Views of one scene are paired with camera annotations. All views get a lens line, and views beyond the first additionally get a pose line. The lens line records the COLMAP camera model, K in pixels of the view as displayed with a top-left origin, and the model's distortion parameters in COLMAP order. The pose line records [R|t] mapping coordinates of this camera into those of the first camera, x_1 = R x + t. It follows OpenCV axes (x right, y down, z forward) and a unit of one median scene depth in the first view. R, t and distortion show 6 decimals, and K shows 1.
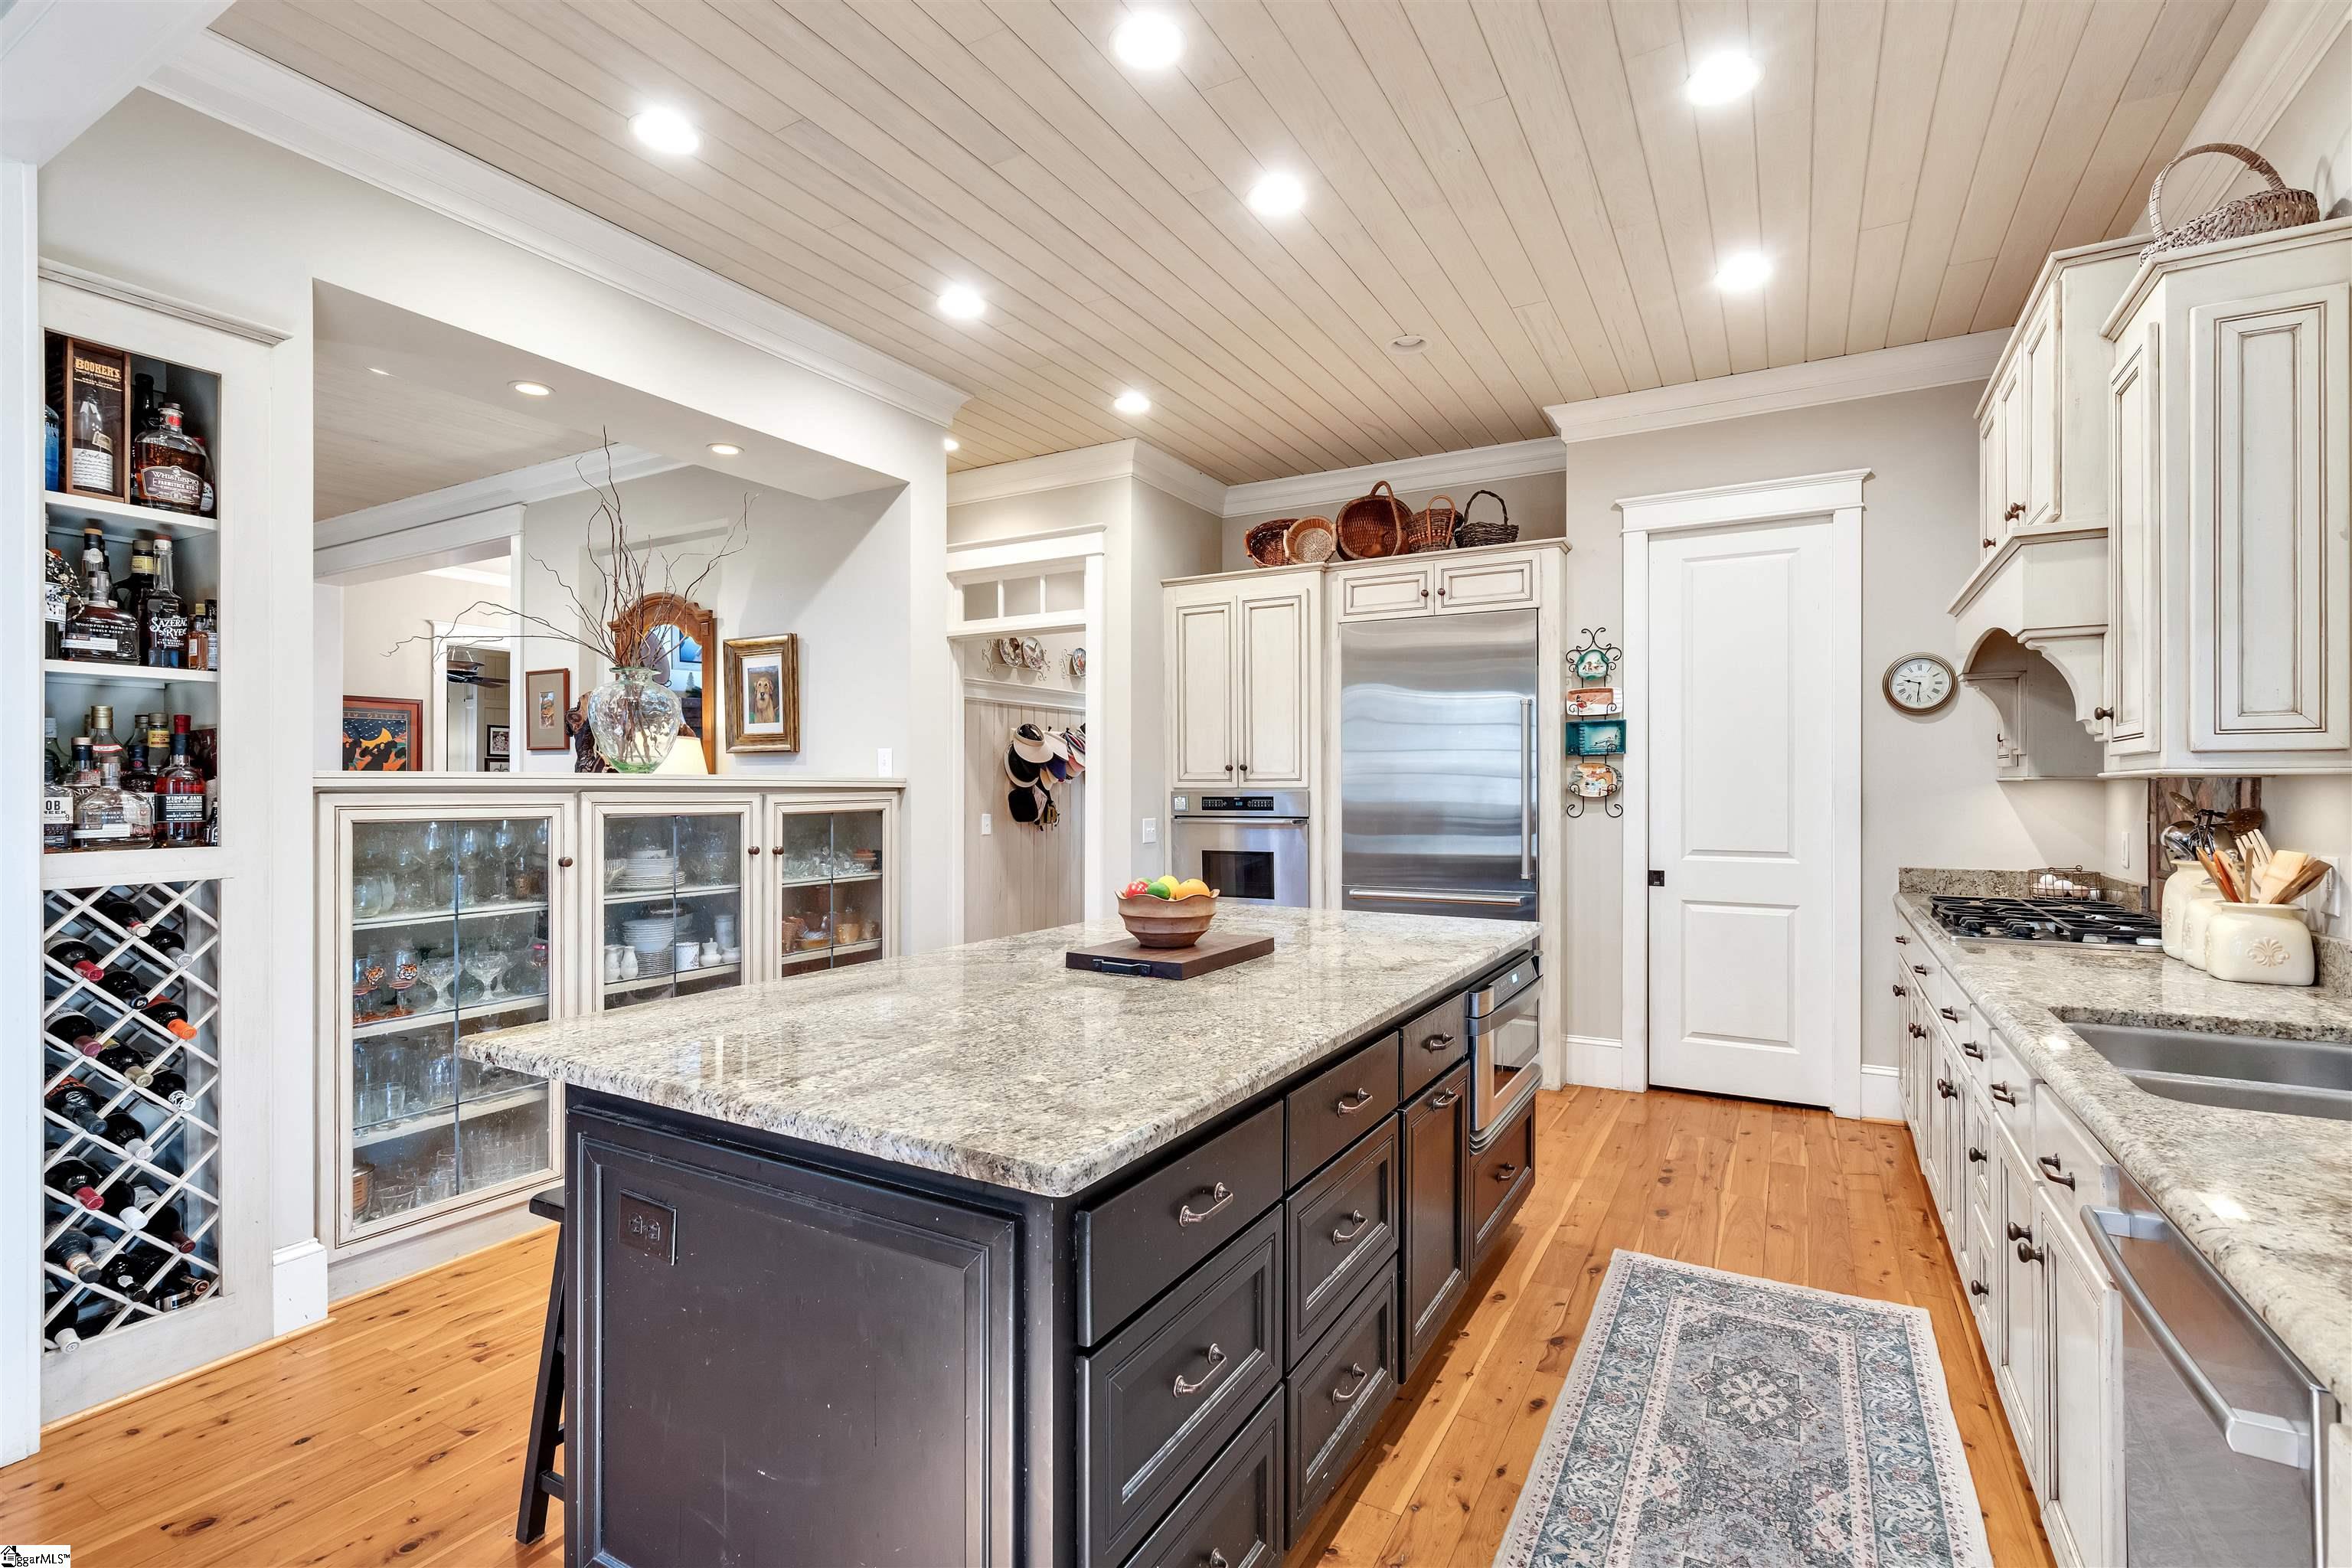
lens RADIAL K [[1077.2, 0, 1180.8], [0, 1077.2, 778.3], [0, 0, 1]] dist [-0.001912, 0.002082]
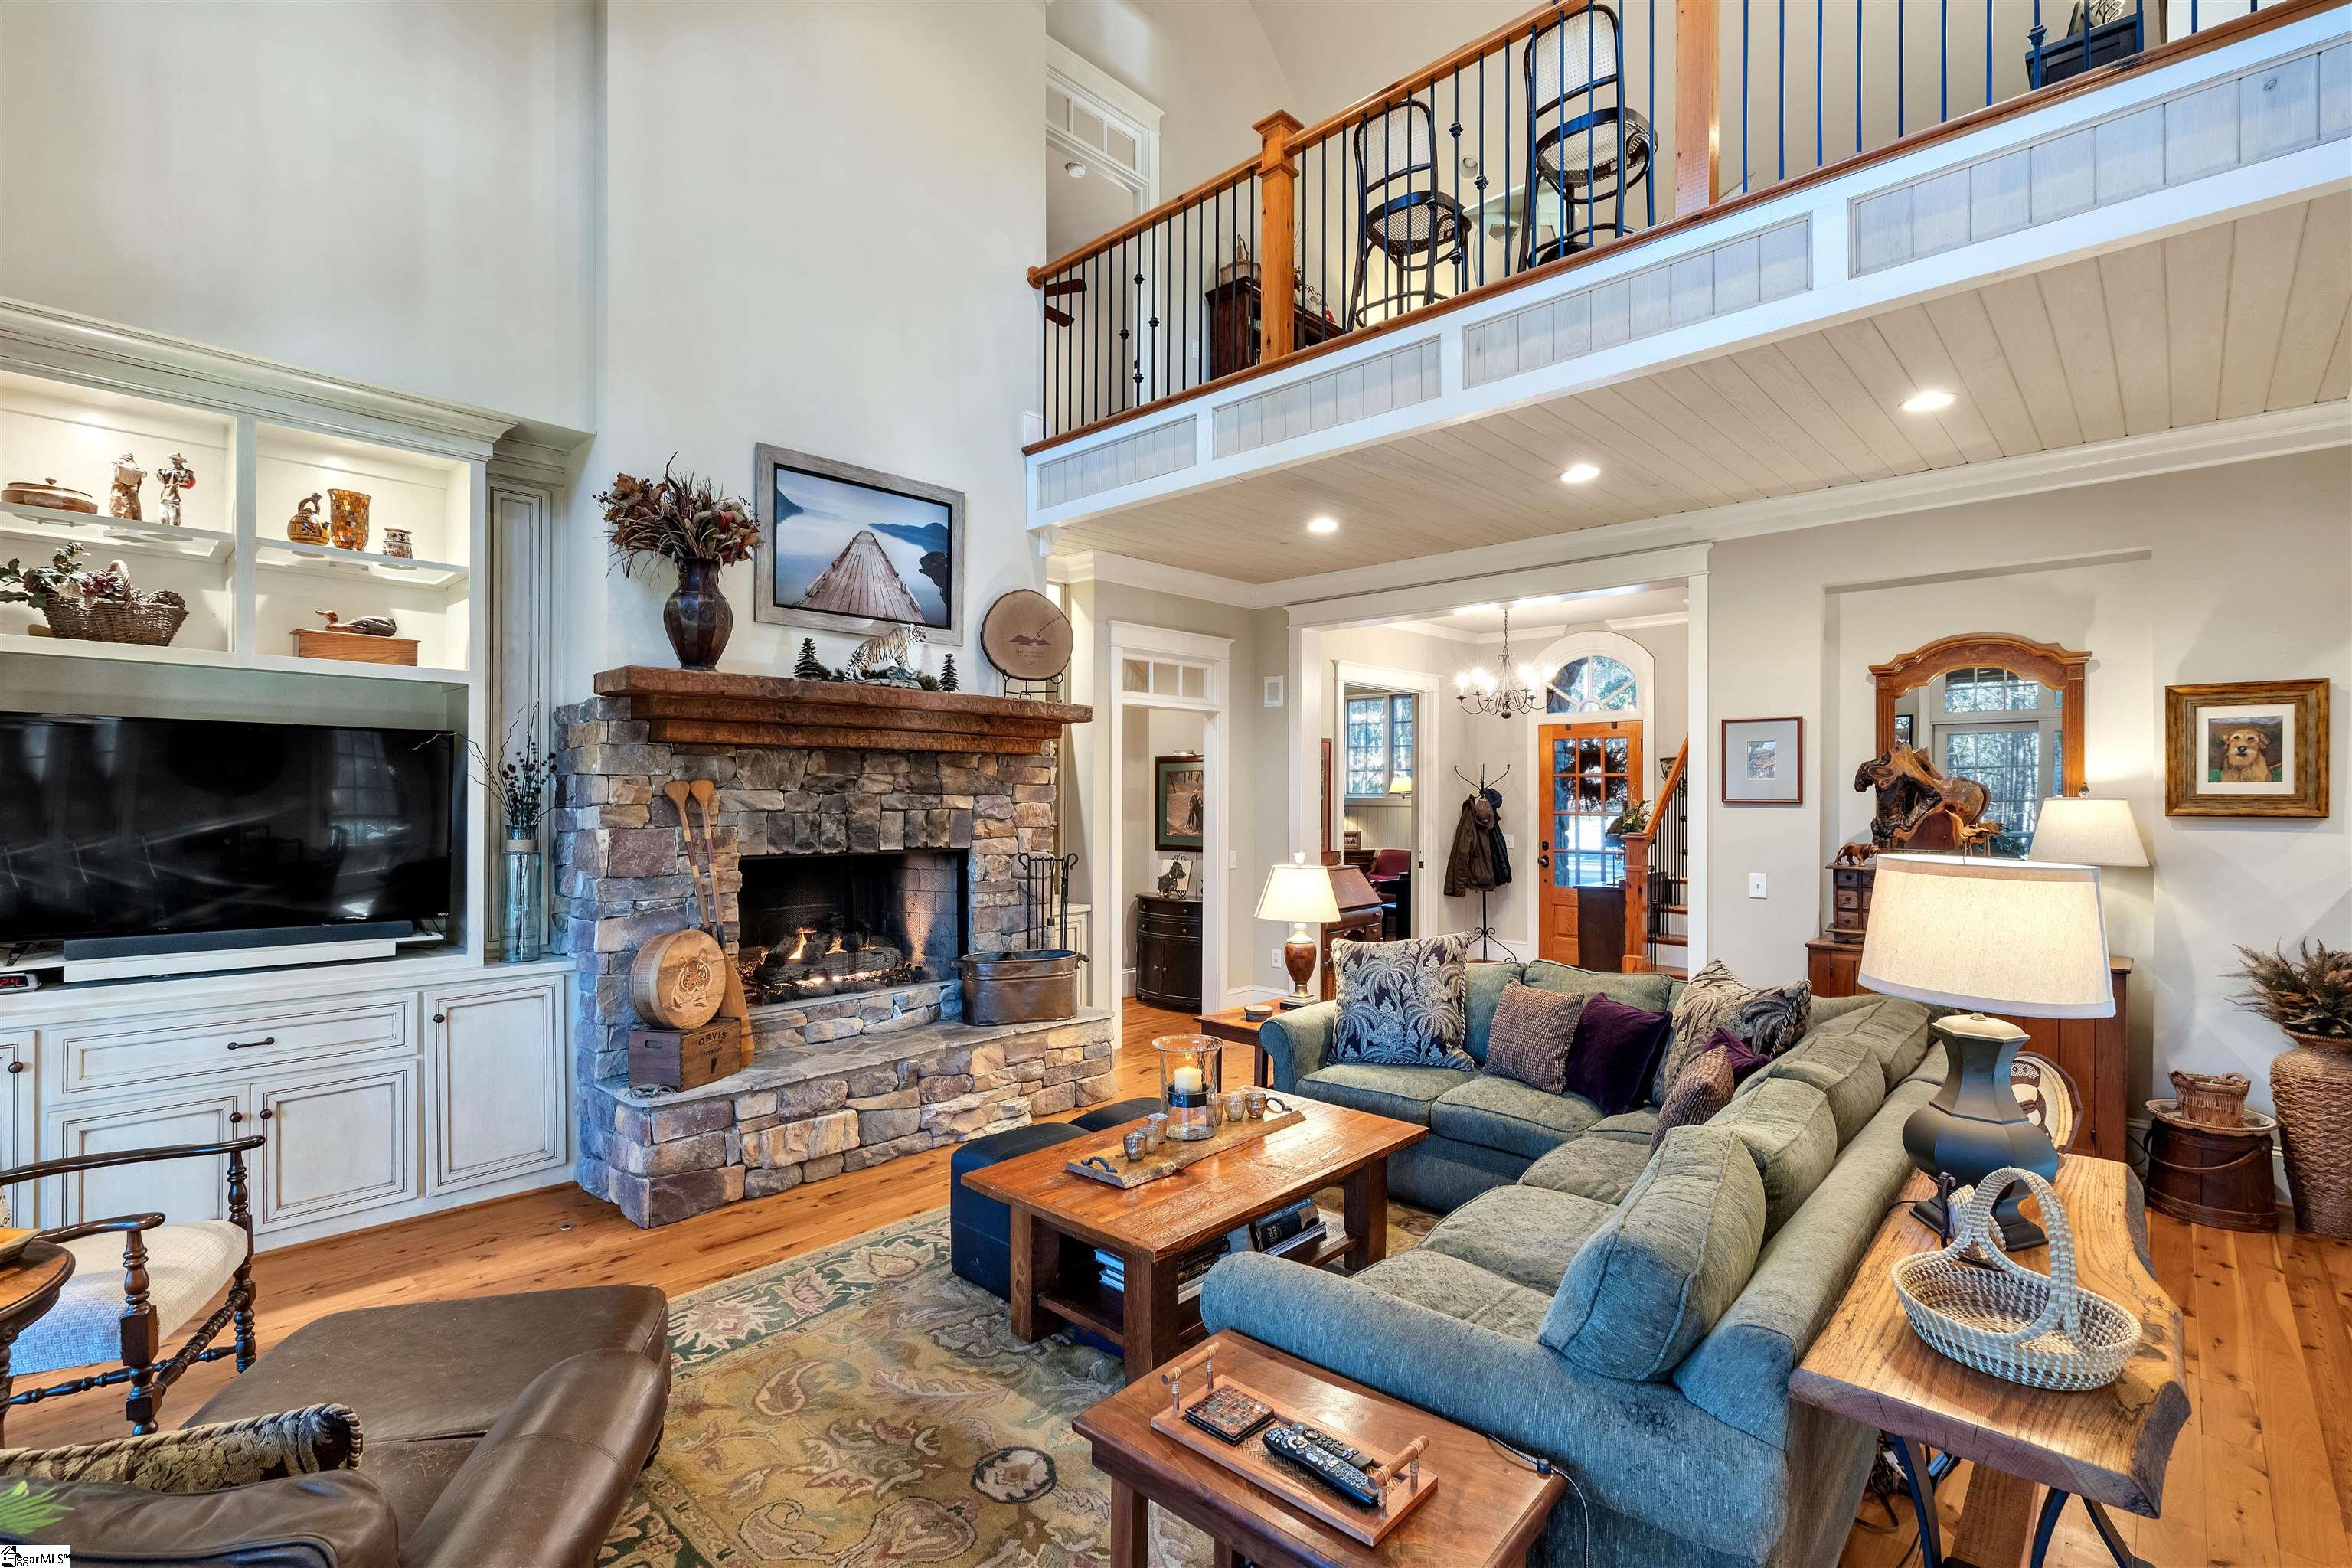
lens RADIAL K [[1077.2, 0, 1167.8], [0, 1077.2, 785.6], [0, 0, 1]] dist [-0.001912, 0.002082]
pose [[0.973284, -0.001747, -0.229599, -1.052700], [0.002267, 0.999995, 0.002002, -0.053835], [0.229595, -0.002469, 0.973283, -0.037194]]
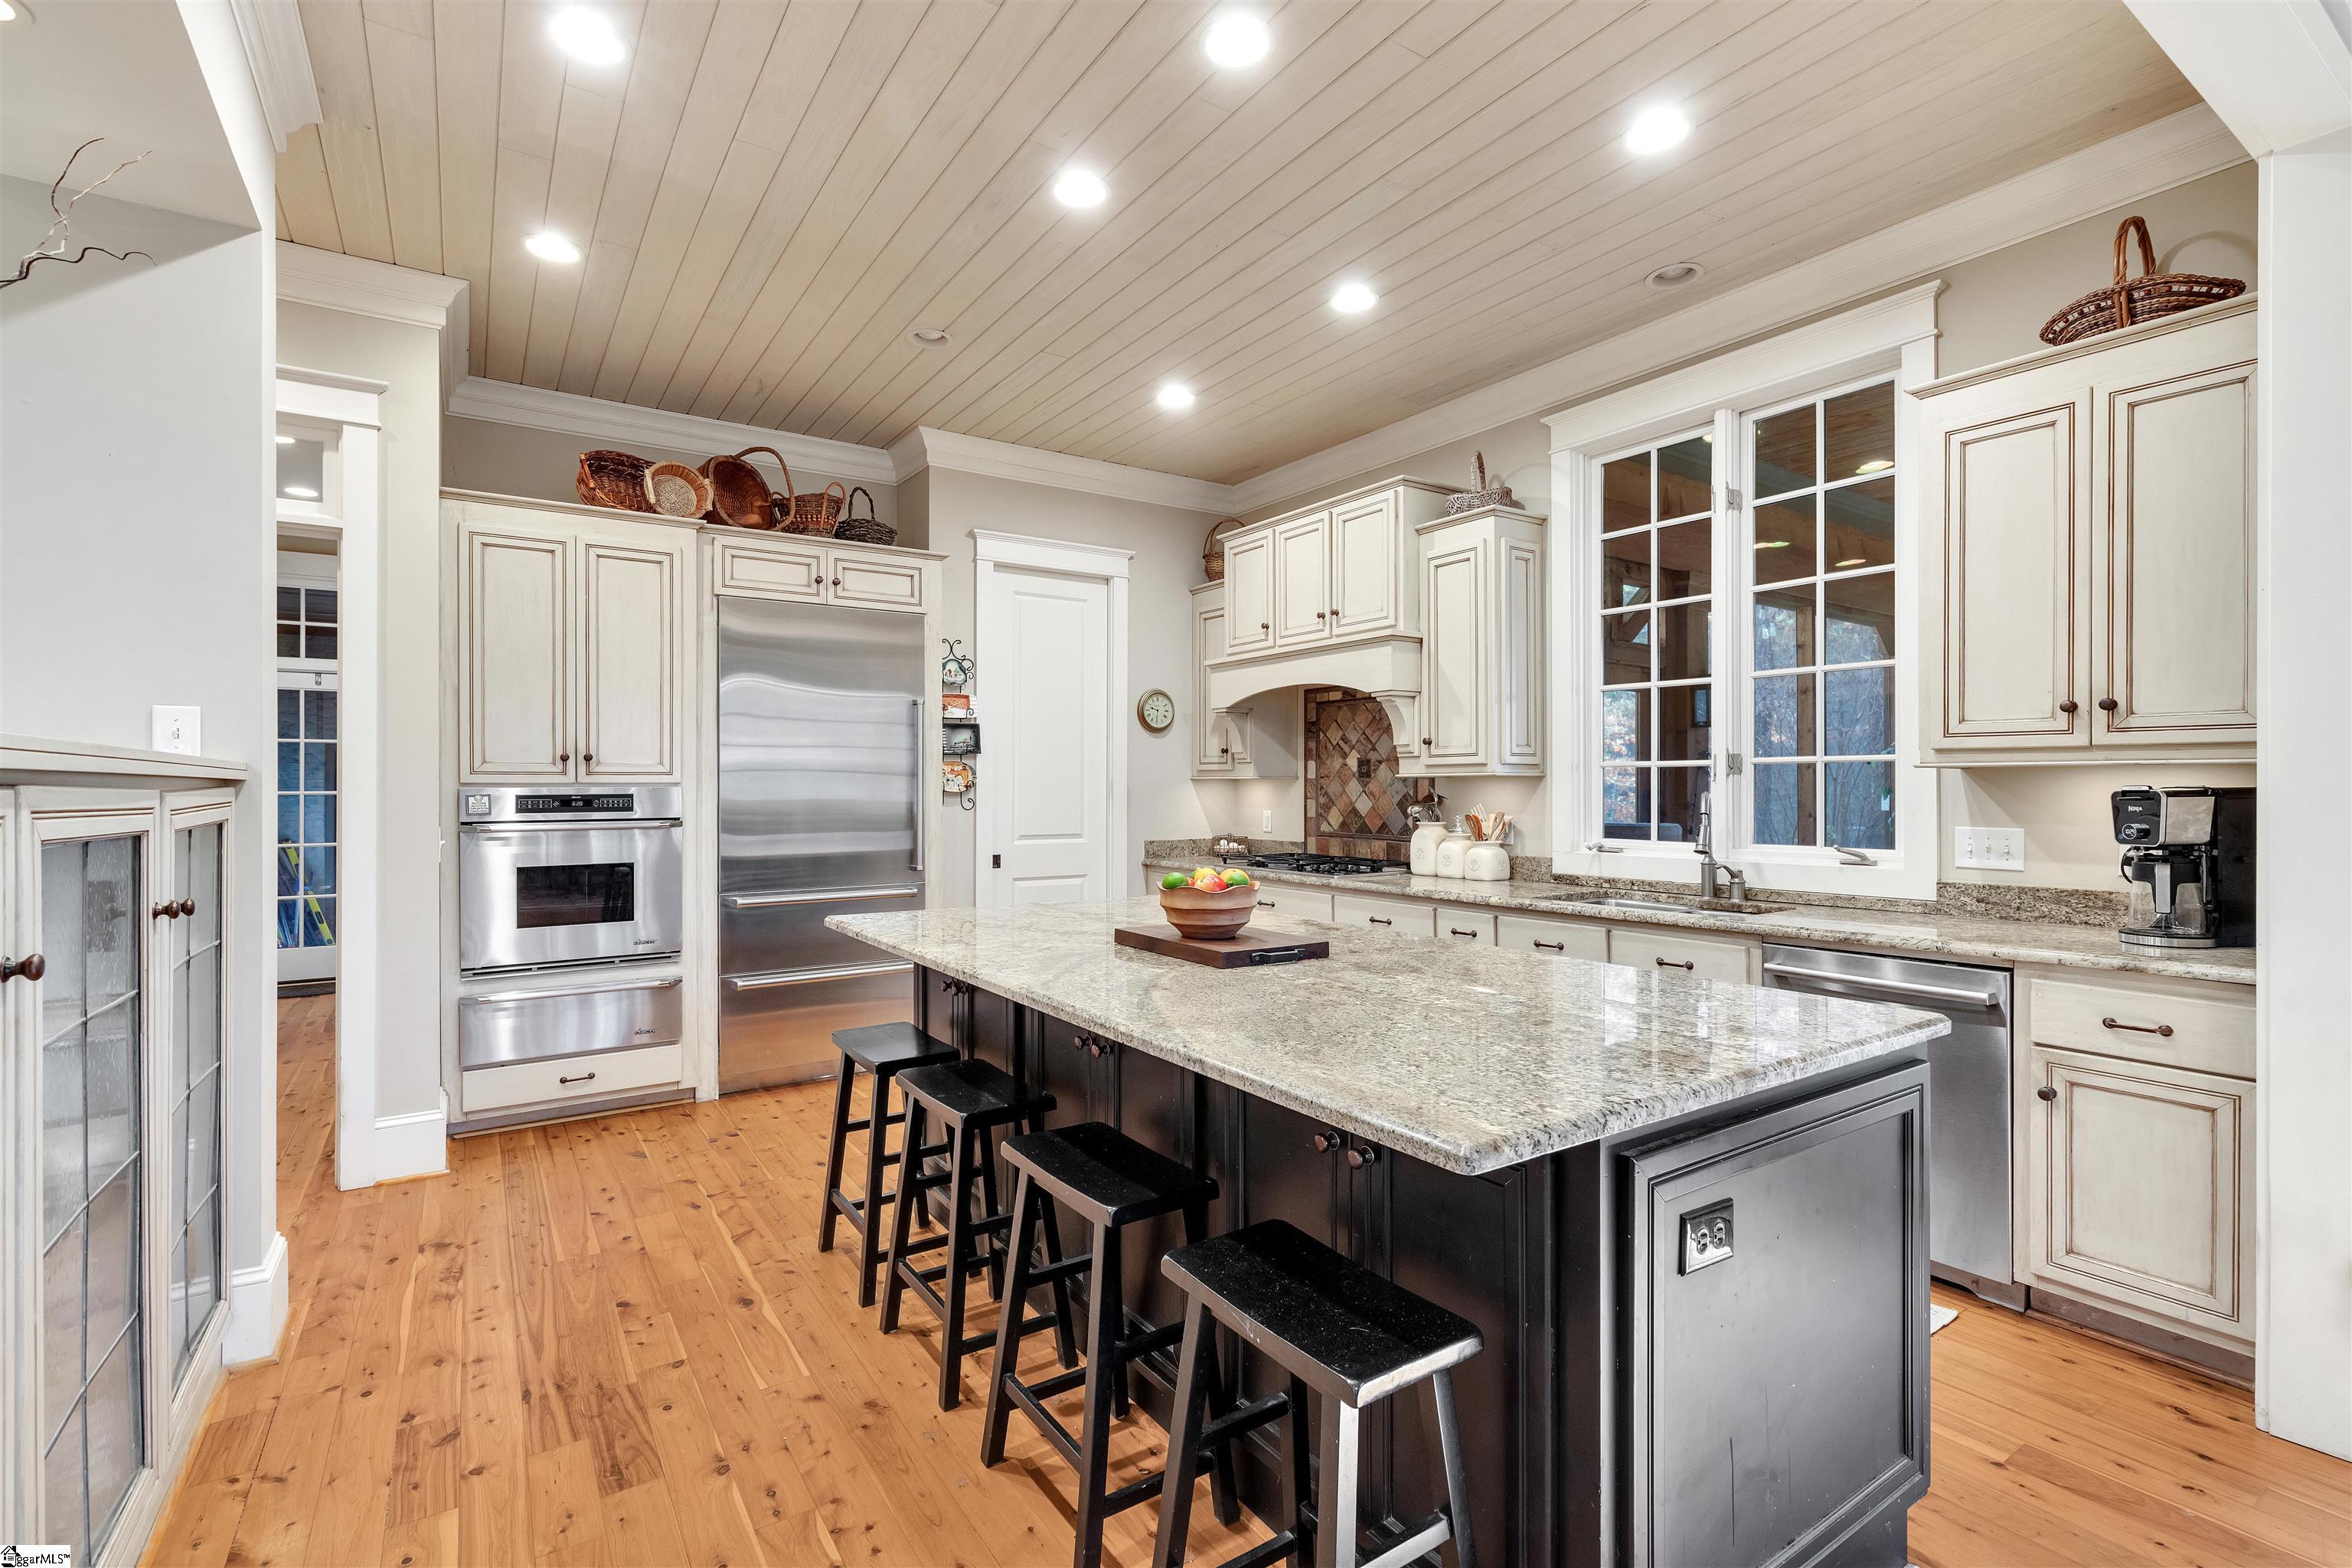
lens RADIAL K [[1077.2, 0, 1162.0], [0, 1077.2, 783.6], [0, 0, 1]] dist [-0.001912, 0.002082]
pose [[0.454975, 0.003588, 0.890497, -0.507560], [-0.008308, 0.999965, 0.000216, 0.006791], [-0.890465, -0.007497, 0.454989, 0.305481]]
